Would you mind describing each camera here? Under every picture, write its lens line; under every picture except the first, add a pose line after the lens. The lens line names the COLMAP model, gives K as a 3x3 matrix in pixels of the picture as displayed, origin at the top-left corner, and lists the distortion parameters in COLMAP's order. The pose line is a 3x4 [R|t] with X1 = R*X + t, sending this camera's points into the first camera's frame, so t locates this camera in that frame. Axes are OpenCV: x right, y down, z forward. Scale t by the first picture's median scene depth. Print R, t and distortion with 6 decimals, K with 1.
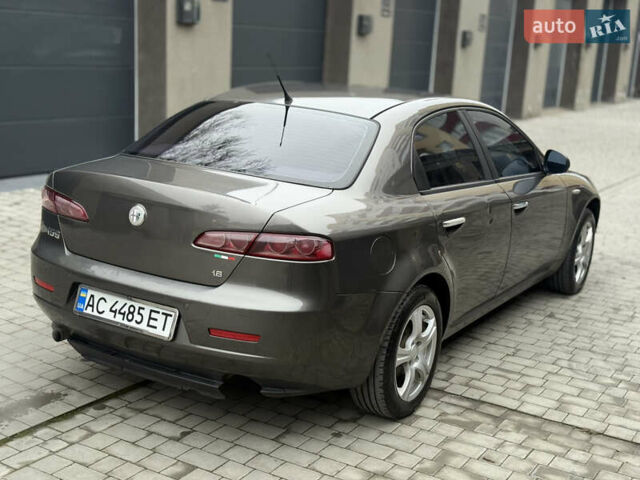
lens RADIAL K [[904.9, 0, 320.0], [0, 904.9, 240.0], [0, 0, 1]] dist [0.182365, -0.341101]
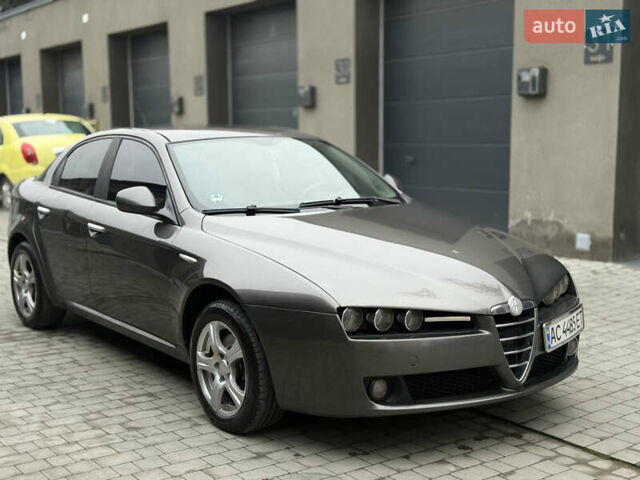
lens RADIAL K [[904.9, 0, 320.0], [0, 904.9, 240.0], [0, 0, 1]] dist [0.182365, -0.341101]
pose [[-0.396496, 0.047110, -0.916827, 1.069527], [-0.223194, 0.963771, 0.146046, -0.231534], [0.890492, 0.262537, -0.371616, 1.612821]]
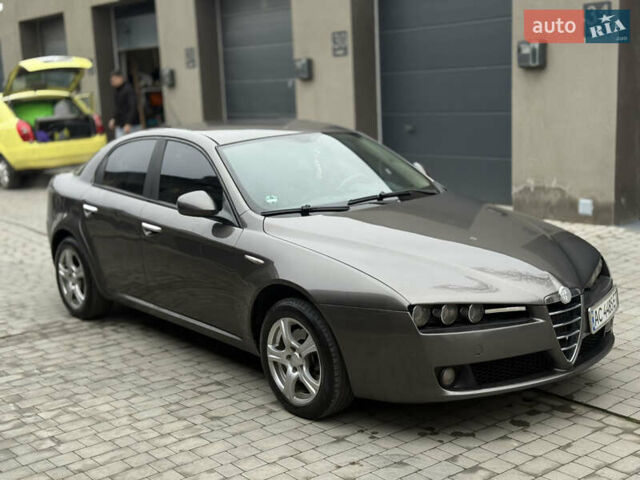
lens RADIAL K [[904.9, 0, 320.0], [0, 904.9, 240.0], [0, 0, 1]] dist [0.182365, -0.341101]
pose [[-0.362877, 0.113280, -0.924926, 1.163257], [-0.187345, 0.963447, 0.191499, -0.270984], [0.912810, 0.242771, -0.328391, 1.548181]]
